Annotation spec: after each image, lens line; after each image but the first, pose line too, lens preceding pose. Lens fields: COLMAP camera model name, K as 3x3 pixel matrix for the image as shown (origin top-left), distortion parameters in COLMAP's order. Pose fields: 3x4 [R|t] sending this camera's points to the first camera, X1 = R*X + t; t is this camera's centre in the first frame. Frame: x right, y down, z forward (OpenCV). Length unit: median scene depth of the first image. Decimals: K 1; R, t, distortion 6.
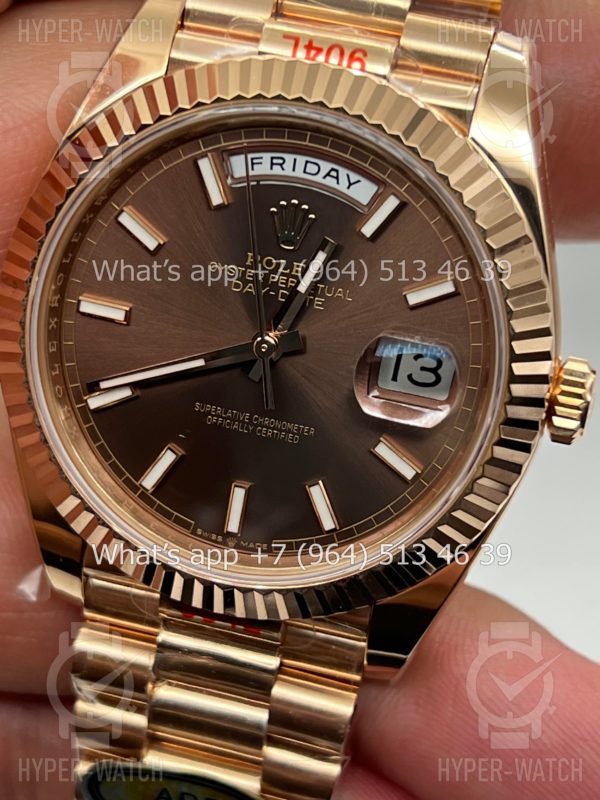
lens RADIAL K [[1741.9, 0, 299.9], [0, 1741.9, 404.7], [0, 0, 1]] dist [0.148318, 0.000000]
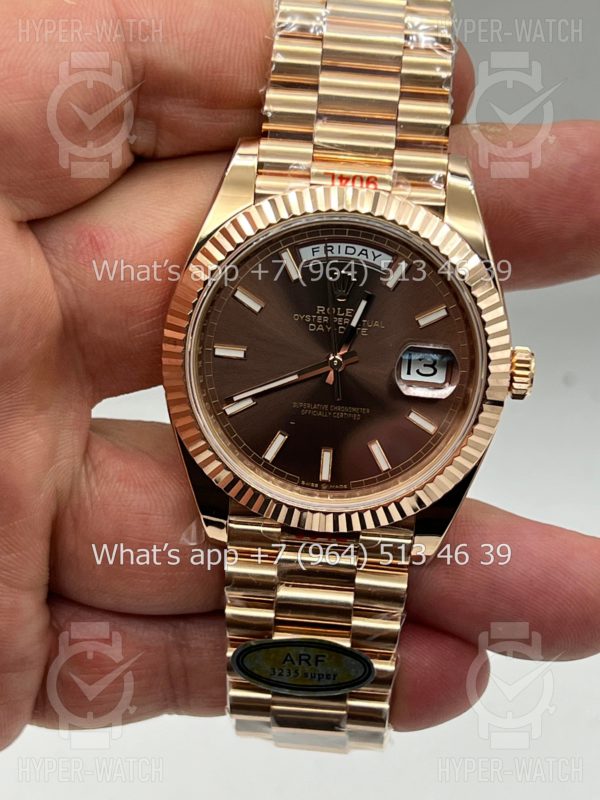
lens RADIAL K [[1741.9, 0, 296.3], [0, 1741.9, 402.3], [0, 0, 1]] dist [0.148318, 0.000000]
pose [[0.986576, -0.121652, 0.108939, -0.234674], [0.124427, 0.992046, -0.019022, 0.029829], [-0.105759, 0.032321, 0.993866, -0.602401]]
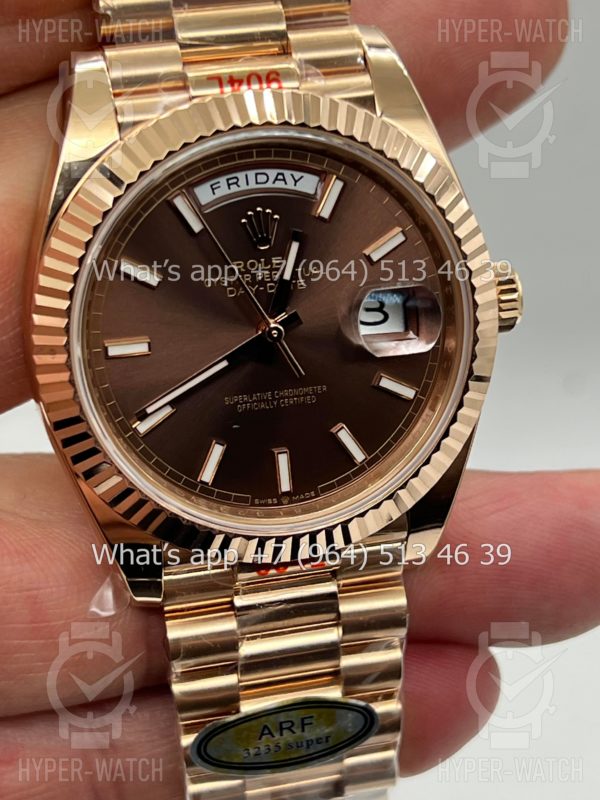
lens RADIAL K [[1741.9, 0, 306.3], [0, 1741.9, 398.4], [0, 0, 1]] dist [0.148318, 0.000000]
pose [[0.885397, -0.329830, 0.327542, -0.399983], [0.322648, 0.943321, 0.077743, -0.075414], [-0.334619, 0.036847, 0.941633, -0.123696]]
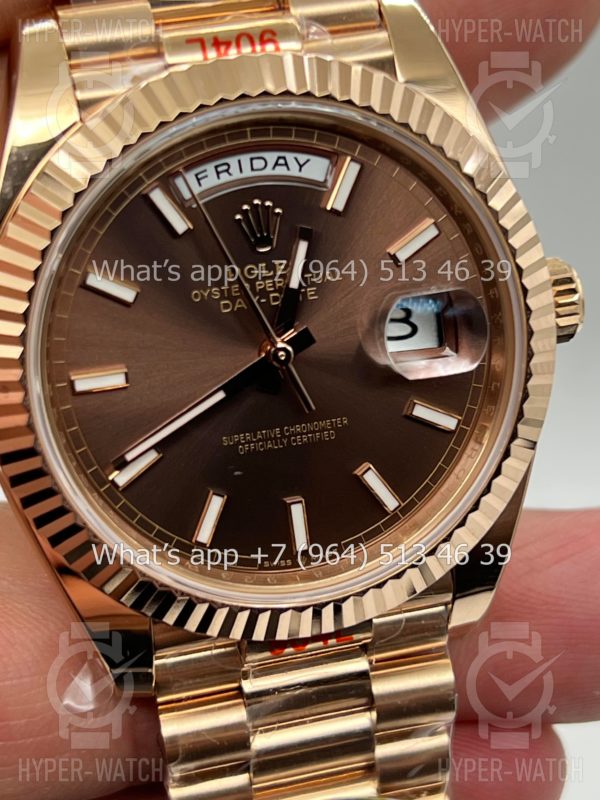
lens RADIAL K [[1741.9, 0, 297.6], [0, 1741.9, 397.5], [0, 0, 1]] dist [0.148318, 0.000000]
pose [[0.871743, -0.359149, 0.333282, -0.335257], [0.357641, 0.931366, 0.068194, -0.072471], [-0.334899, 0.059747, 0.940358, 0.097685]]
